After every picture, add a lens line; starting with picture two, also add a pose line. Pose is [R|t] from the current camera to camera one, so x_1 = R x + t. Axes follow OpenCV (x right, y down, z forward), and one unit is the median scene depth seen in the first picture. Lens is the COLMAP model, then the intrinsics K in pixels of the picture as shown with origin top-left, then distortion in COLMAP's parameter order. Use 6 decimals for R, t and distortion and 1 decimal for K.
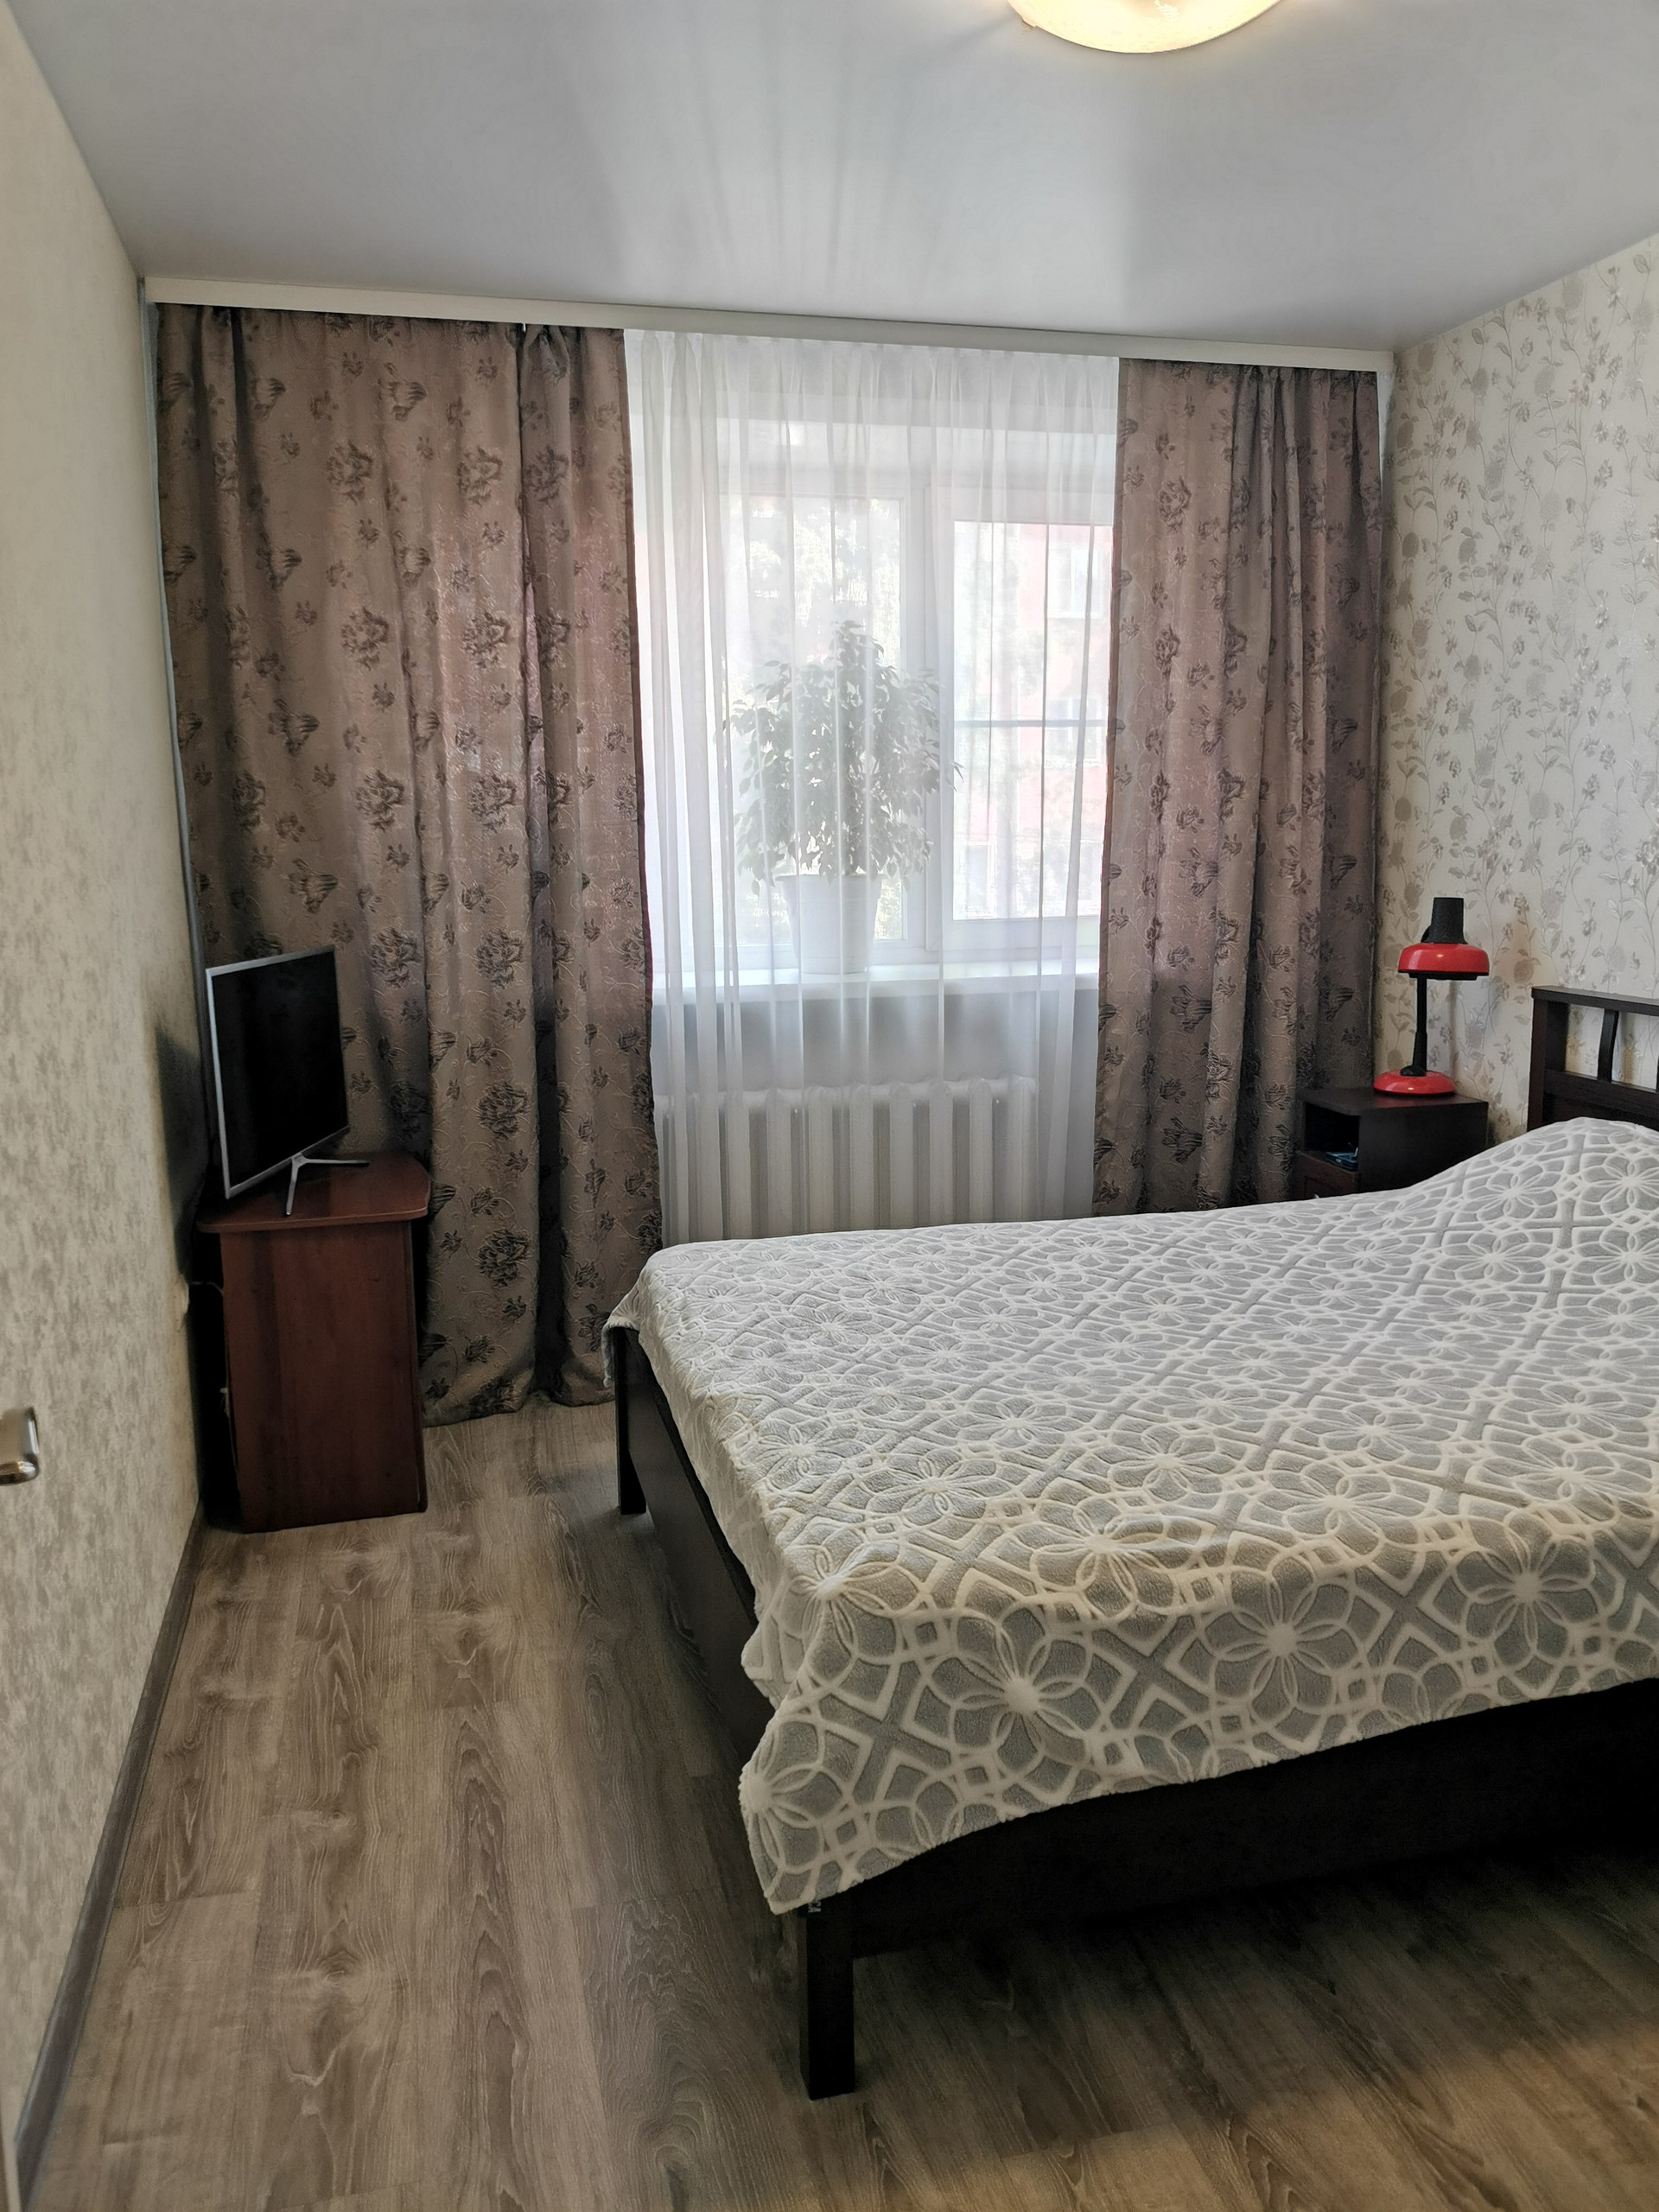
lens RADIAL K [[1646.4, 0, 829.5], [0, 1646.4, 1106.0], [0, 0, 1]] dist [0.017501, -0.114619]
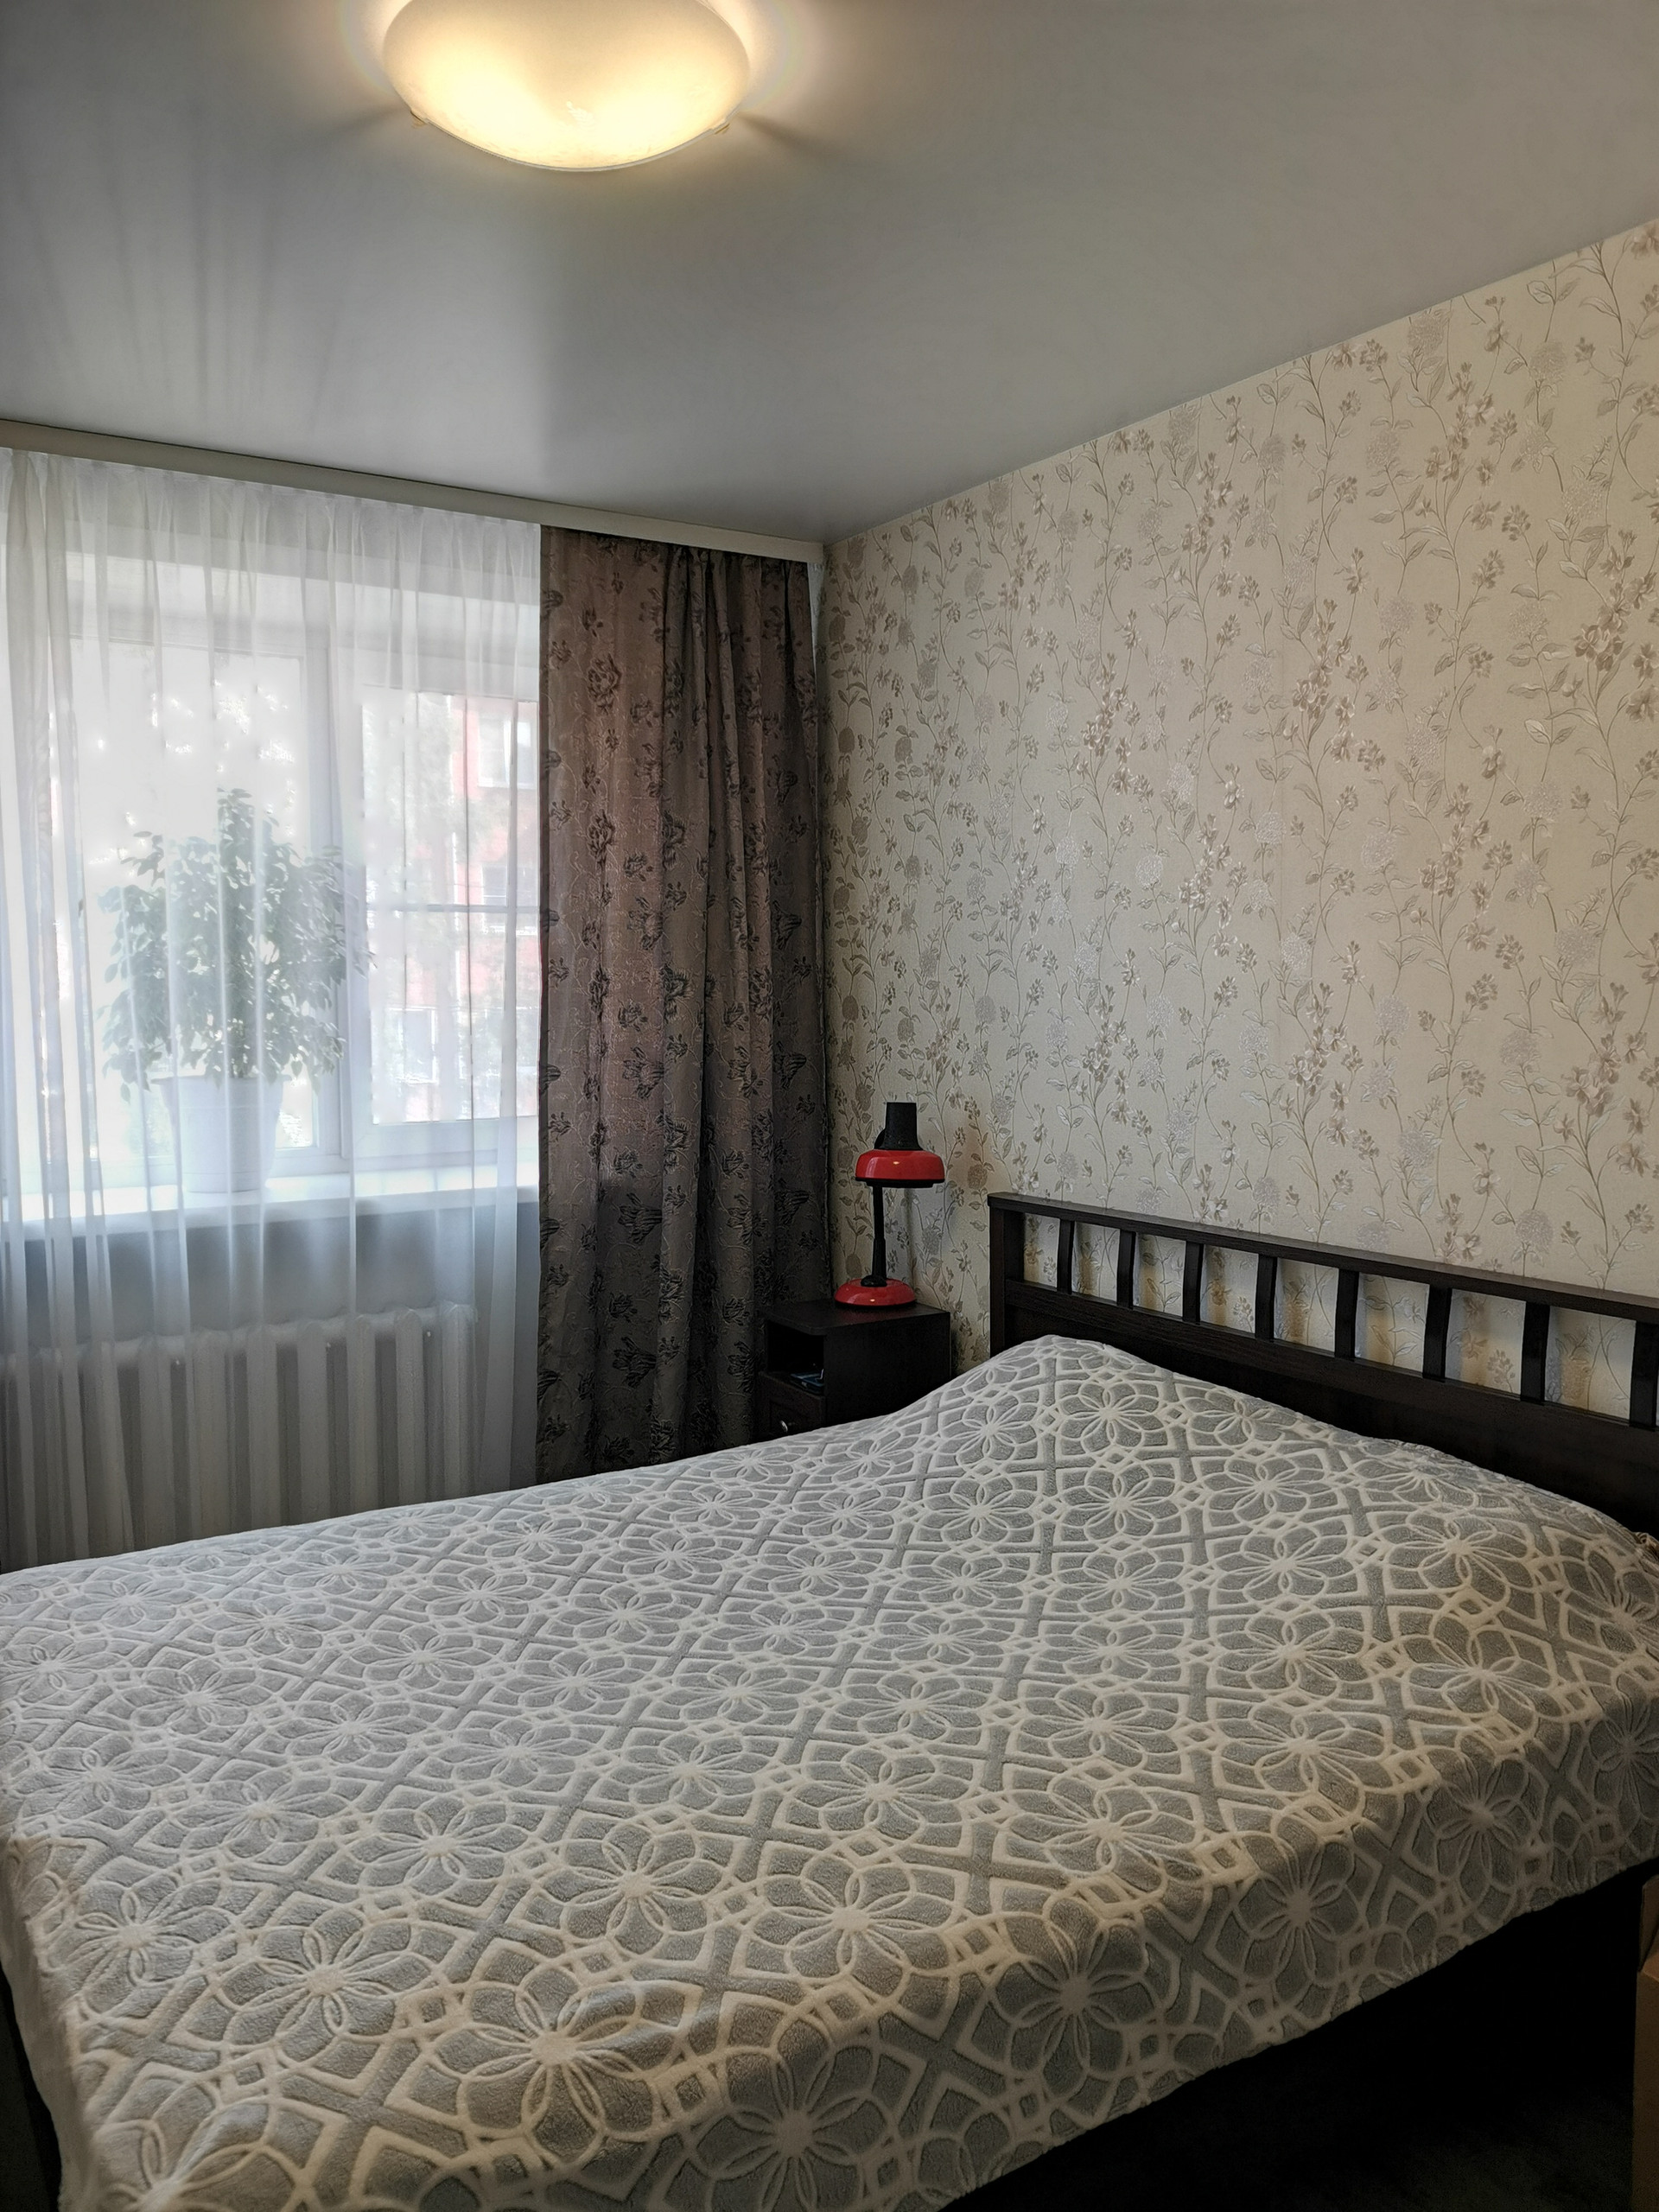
lens RADIAL K [[1657.7, 0, 841.4], [0, 1657.7, 1103.0], [0, 0, 1]] dist [0.011288, -0.061492]
pose [[0.943278, -0.015712, 0.331633, 0.024554], [0.048580, 0.994660, -0.091054, -0.043355], [-0.328431, 0.102000, 0.939004, 0.113316]]
